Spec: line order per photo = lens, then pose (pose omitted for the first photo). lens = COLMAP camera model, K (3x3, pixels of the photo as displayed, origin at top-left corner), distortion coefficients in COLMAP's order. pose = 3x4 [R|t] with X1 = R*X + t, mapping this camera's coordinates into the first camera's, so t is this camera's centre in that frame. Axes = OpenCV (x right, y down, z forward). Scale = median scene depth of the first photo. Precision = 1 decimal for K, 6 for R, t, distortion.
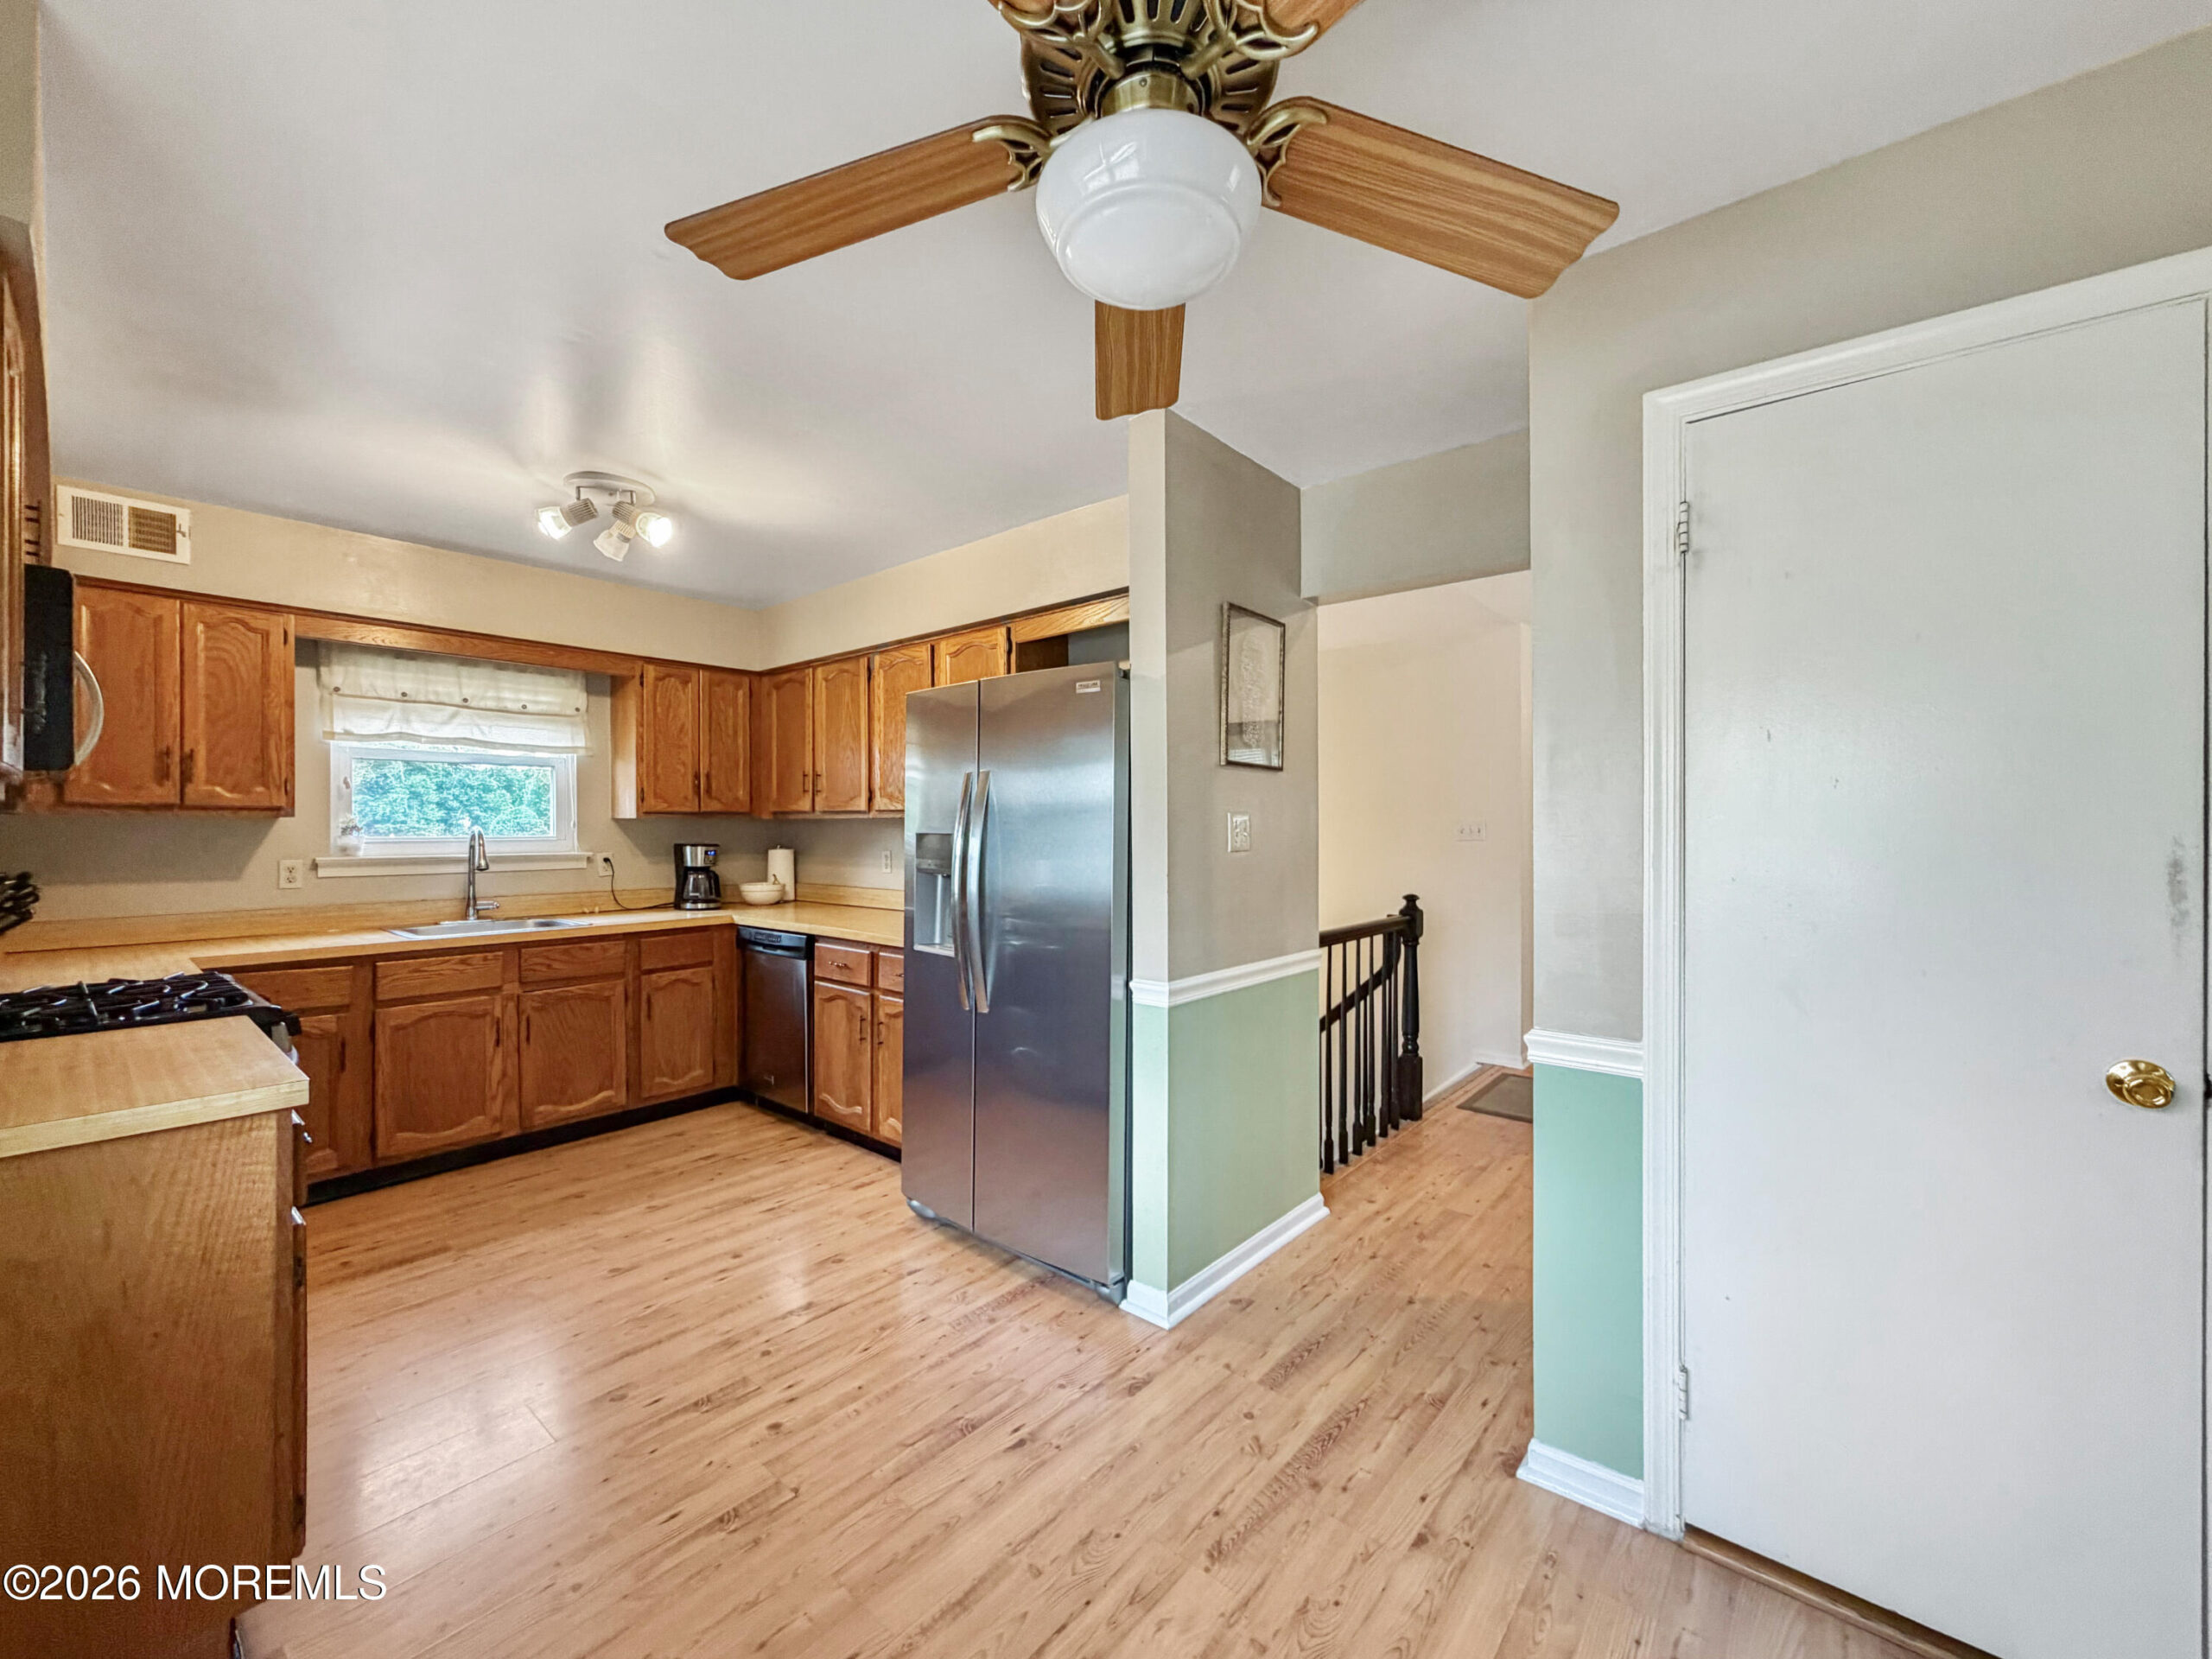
lens RADIAL K [[882.5, 0, 1100.4], [0, 882.5, 831.0], [0, 0, 1]] dist [-0.000425, -0.000083]
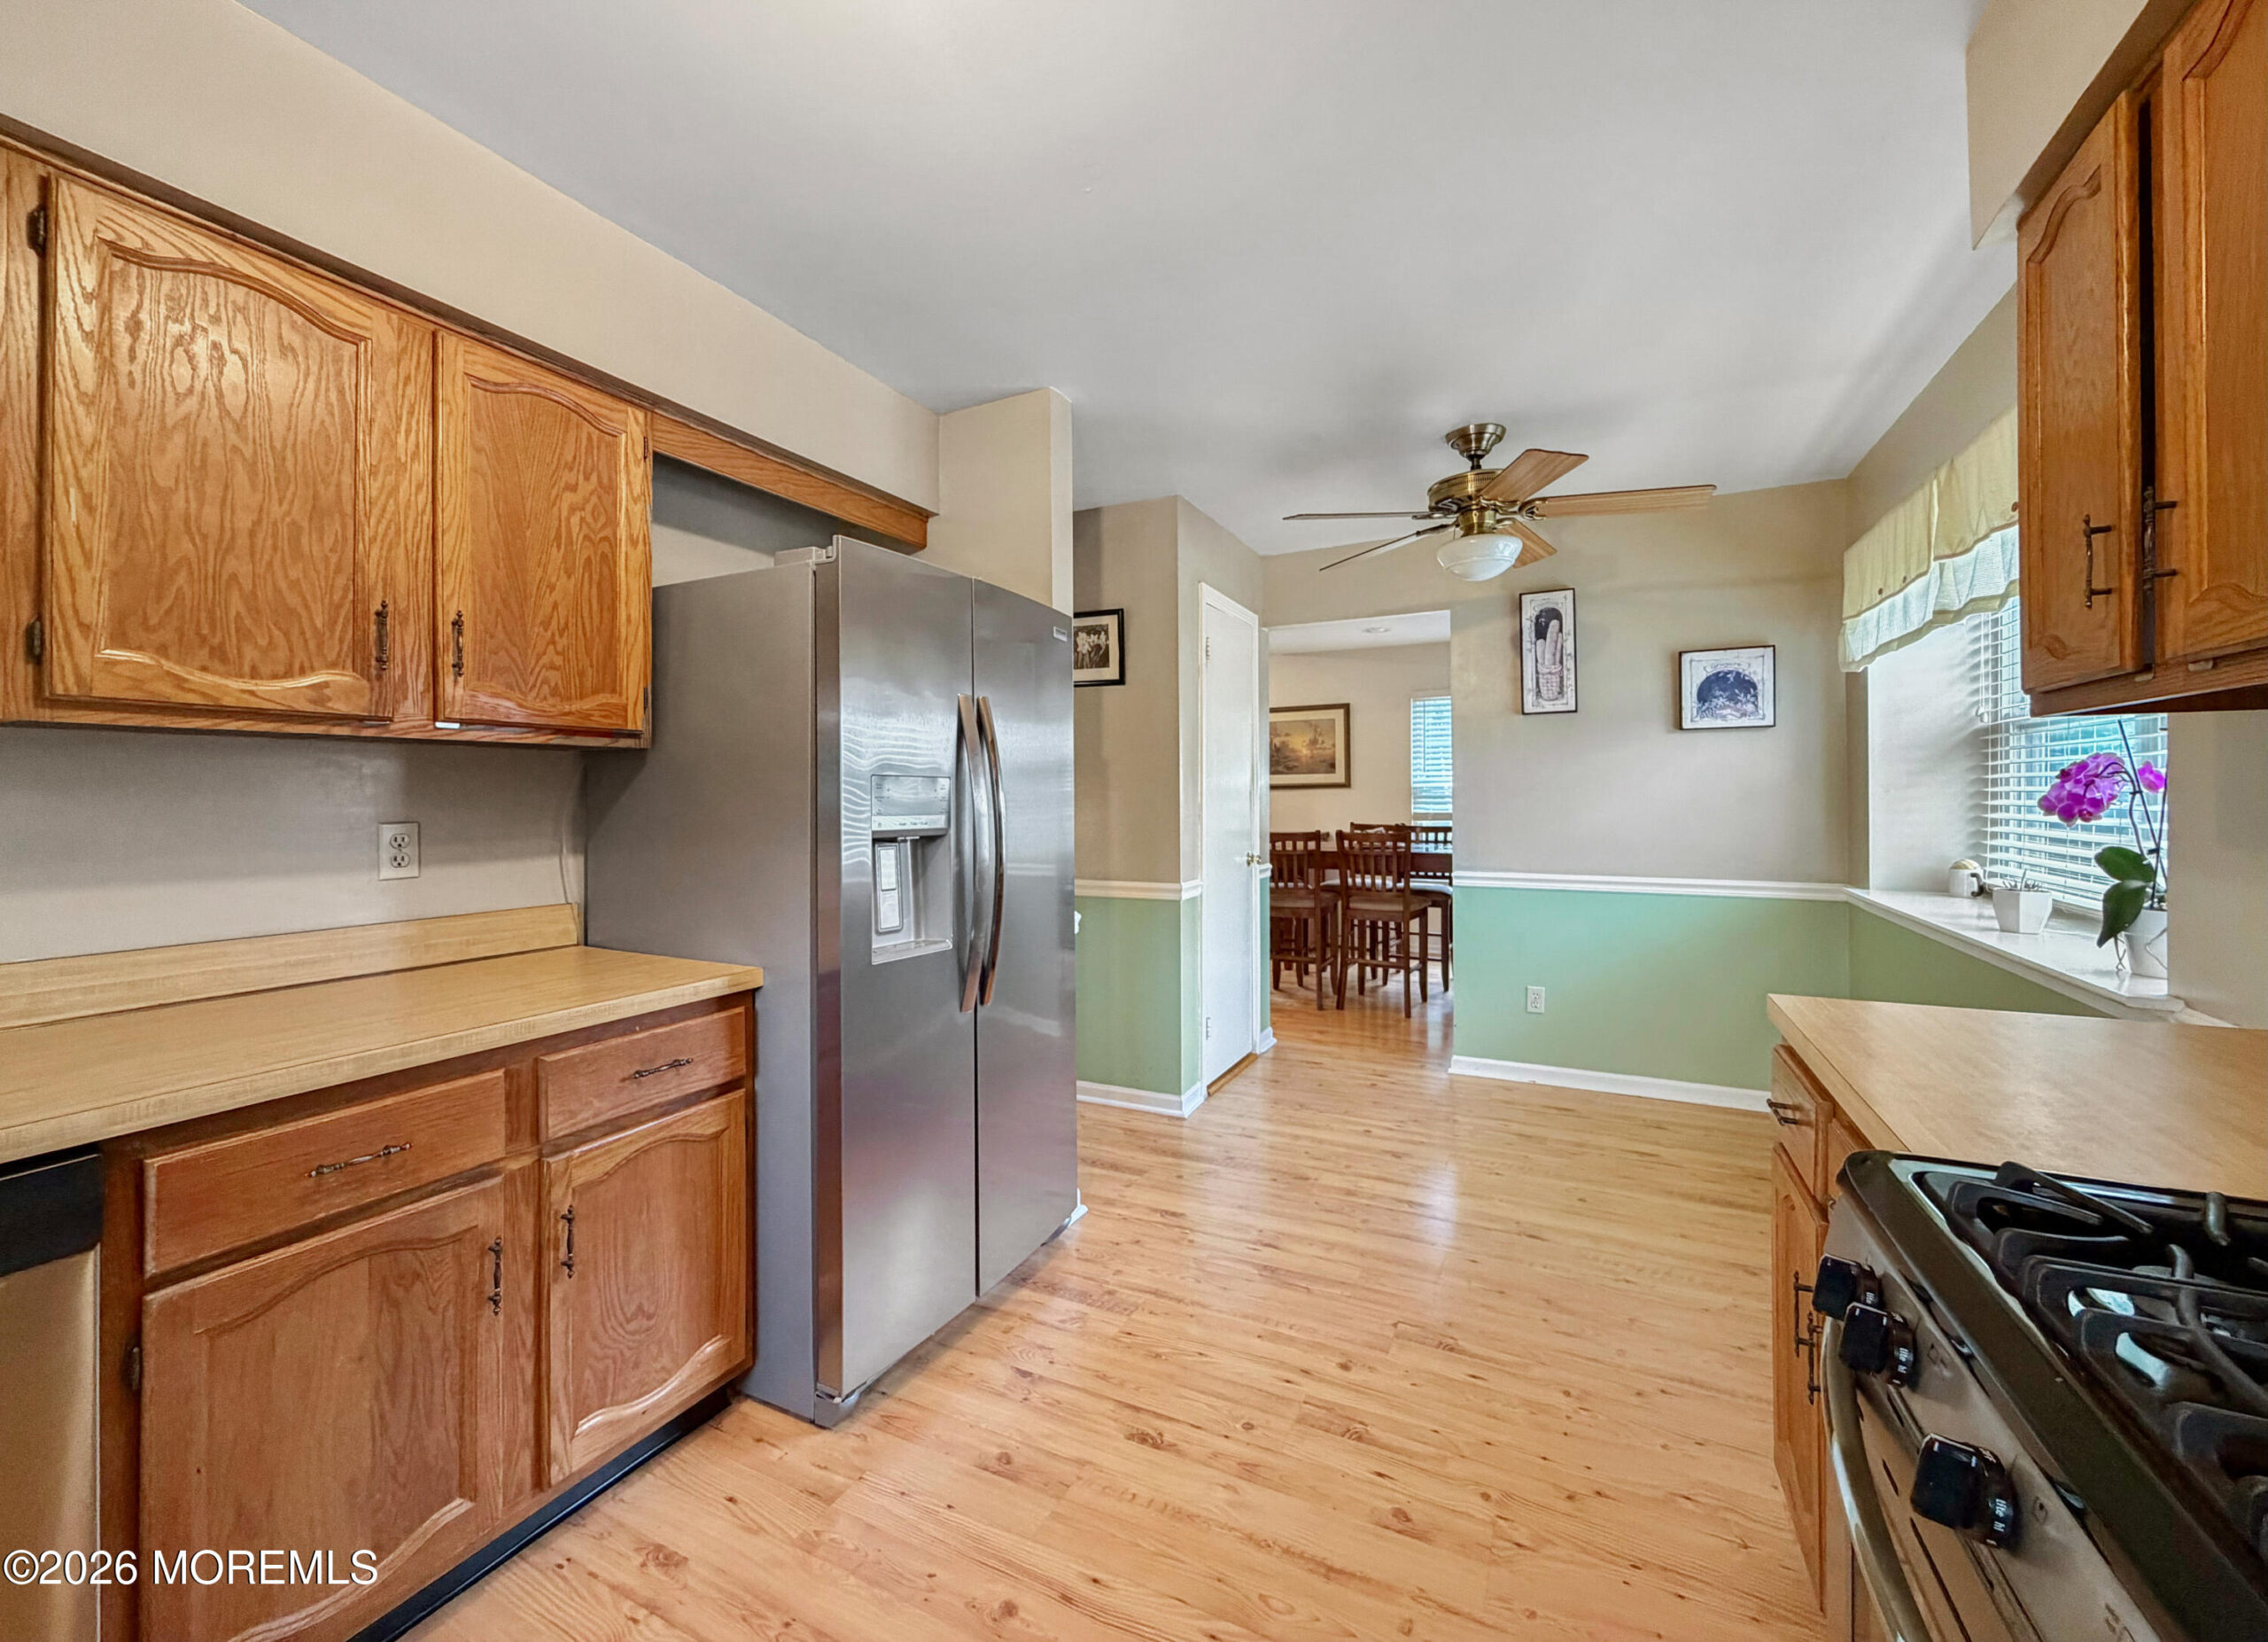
lens RADIAL K [[904.7, 0, 1126.8], [0, 904.7, 793.2], [0, 0, 1]] dist [0.000140, 0.000142]
pose [[-0.241171, 0.001180, 0.970482, -0.722068], [0.007197, 0.999974, 0.000573, 0.013224], [-0.970456, 0.007123, -0.241173, 0.820316]]
